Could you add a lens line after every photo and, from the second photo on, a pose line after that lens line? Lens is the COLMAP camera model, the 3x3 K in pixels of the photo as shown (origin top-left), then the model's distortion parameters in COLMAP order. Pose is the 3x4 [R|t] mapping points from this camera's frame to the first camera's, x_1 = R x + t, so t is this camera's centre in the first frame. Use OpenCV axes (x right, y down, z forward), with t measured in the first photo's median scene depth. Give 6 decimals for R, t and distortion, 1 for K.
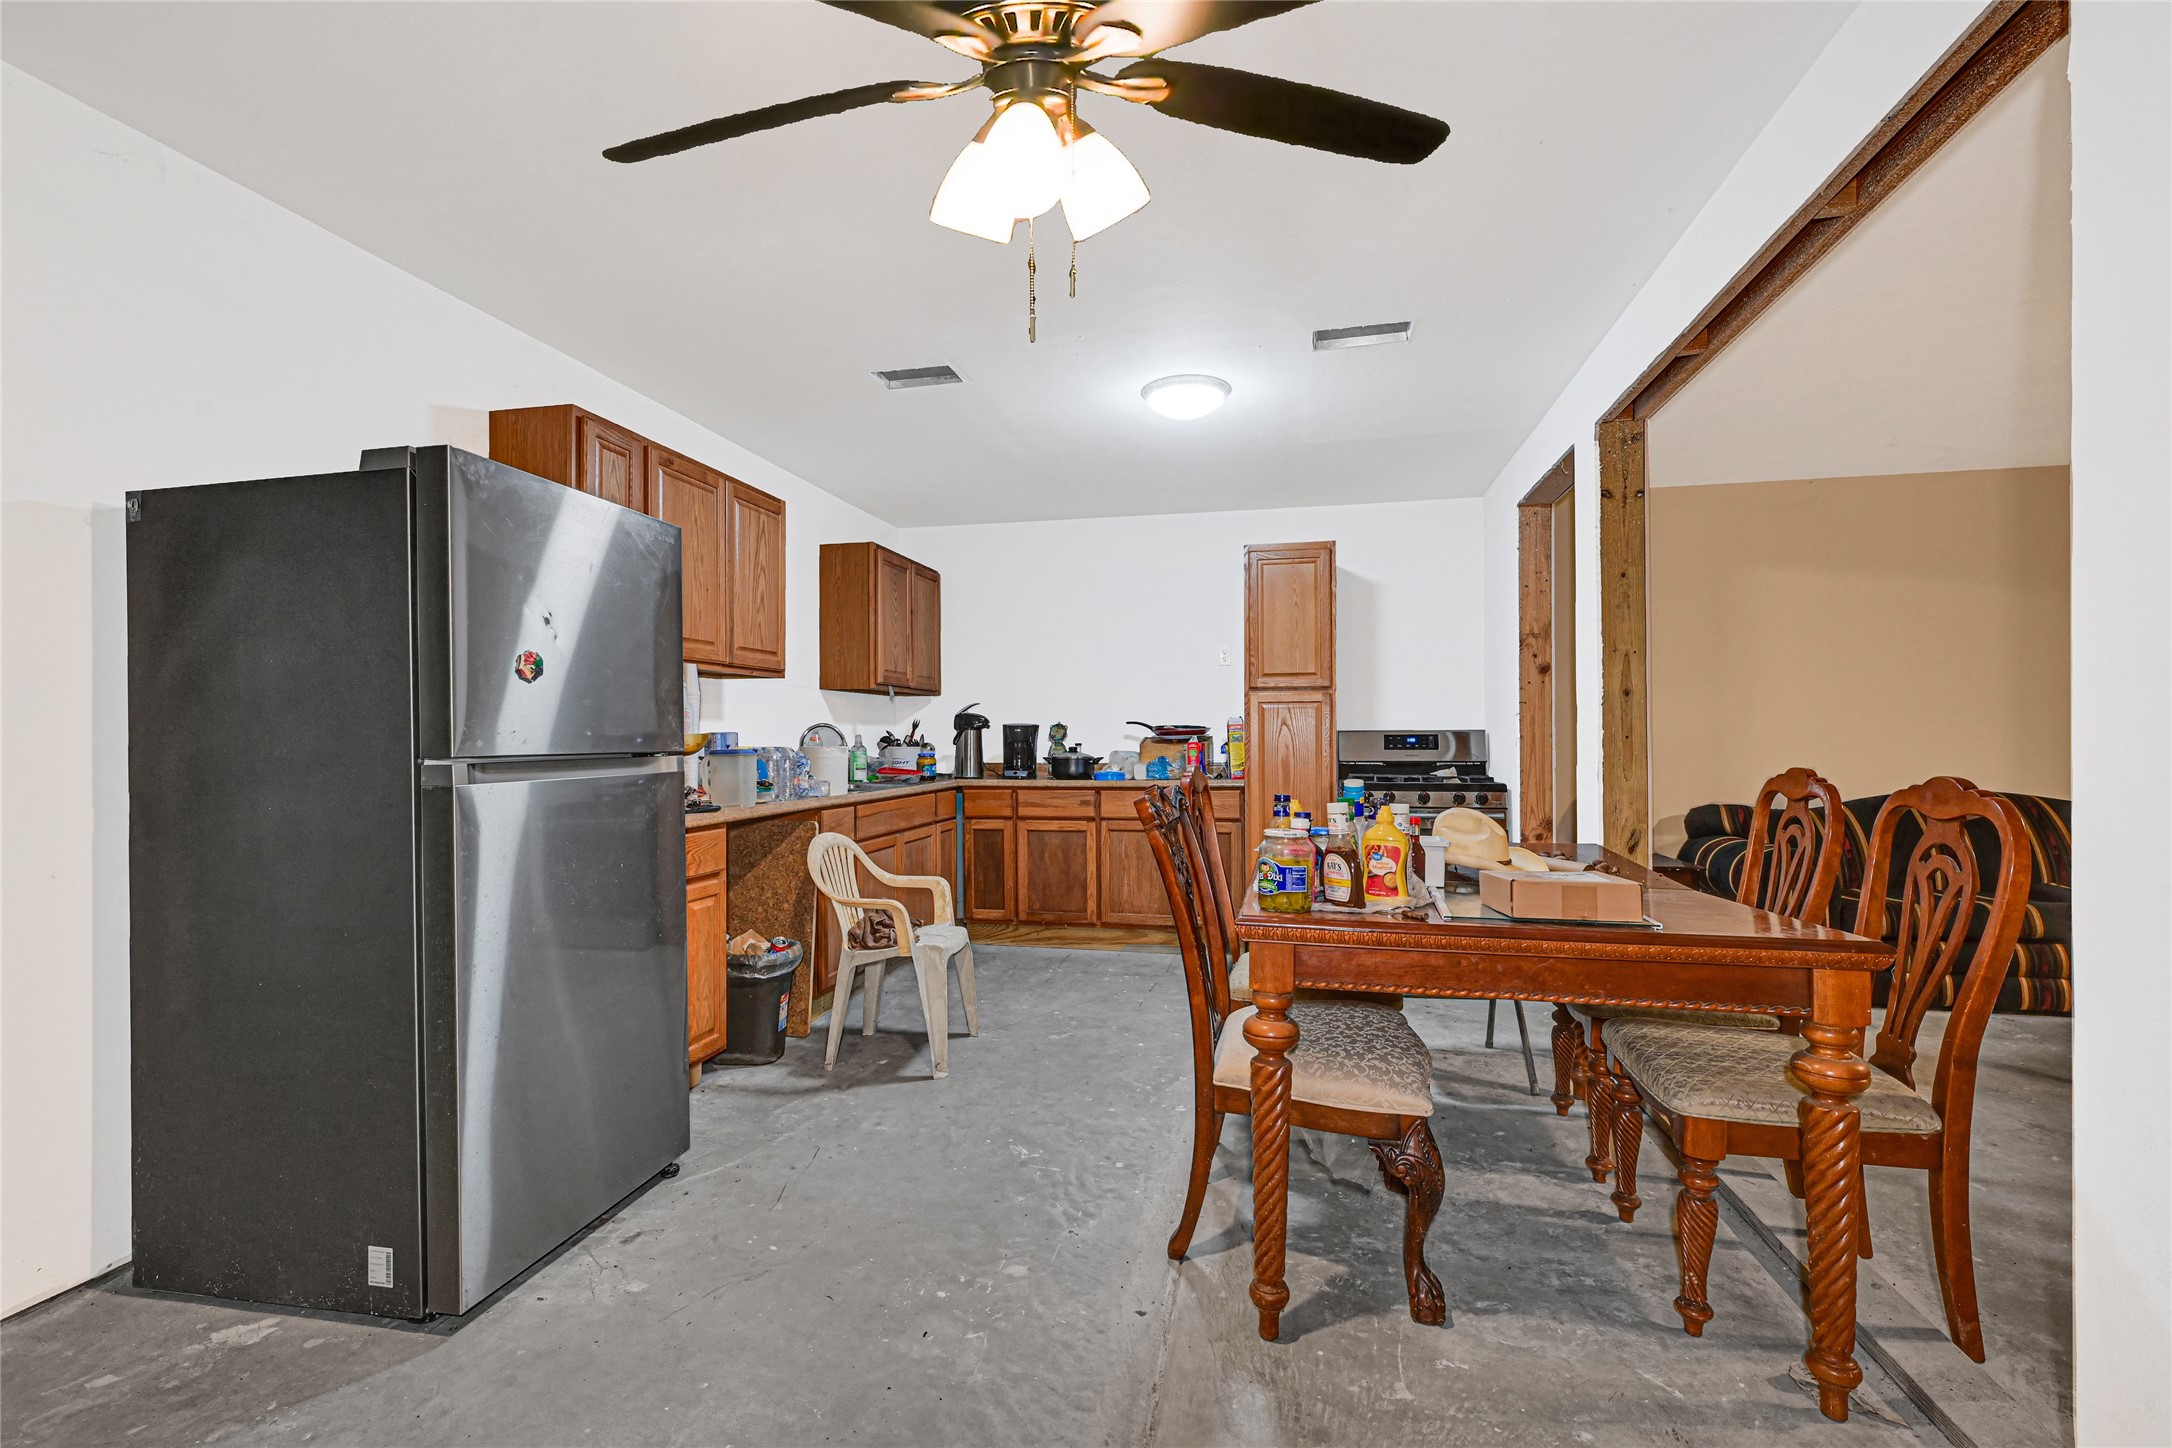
lens RADIAL K [[970.9, 0, 1084.1], [0, 970.9, 731.6], [0, 0, 1]] dist [-0.000223, 0.000000]
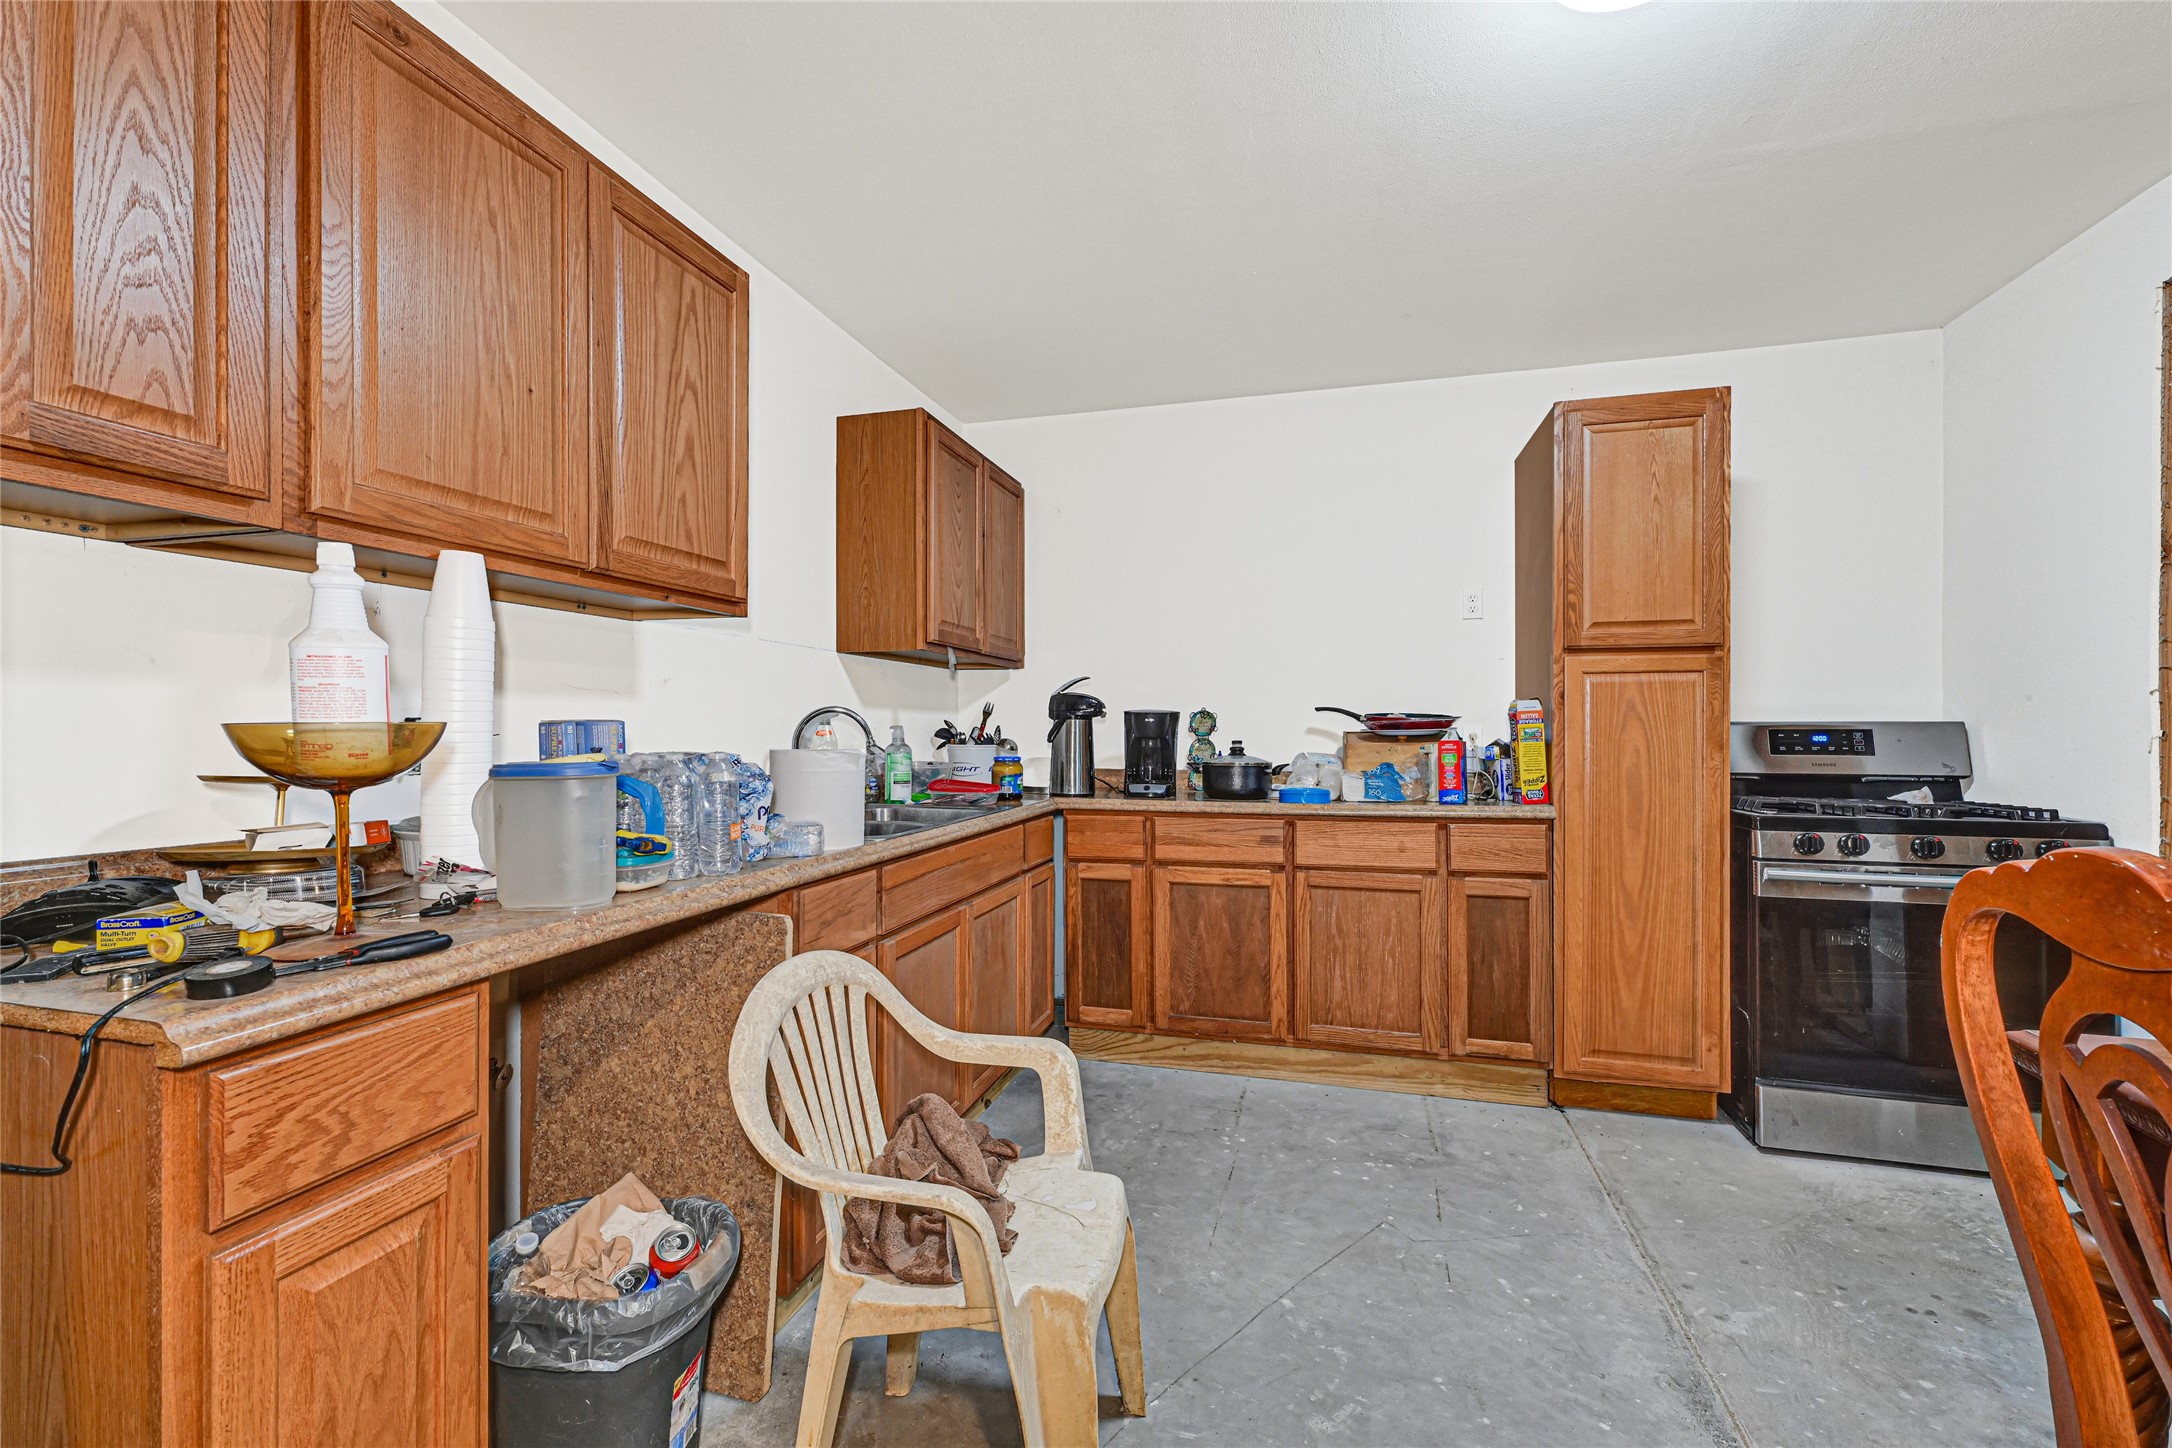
lens RADIAL K [[911.2, 0, 1086.0], [0, 911.2, 724.0], [0, 0, 1]] dist [-0.000755, 0.000024]
pose [[0.998729, 0.003331, -0.050284, -0.083546], [-0.003301, 0.999994, 0.000668, 0.000974], [0.050286, -0.000501, 0.998735, 0.424545]]
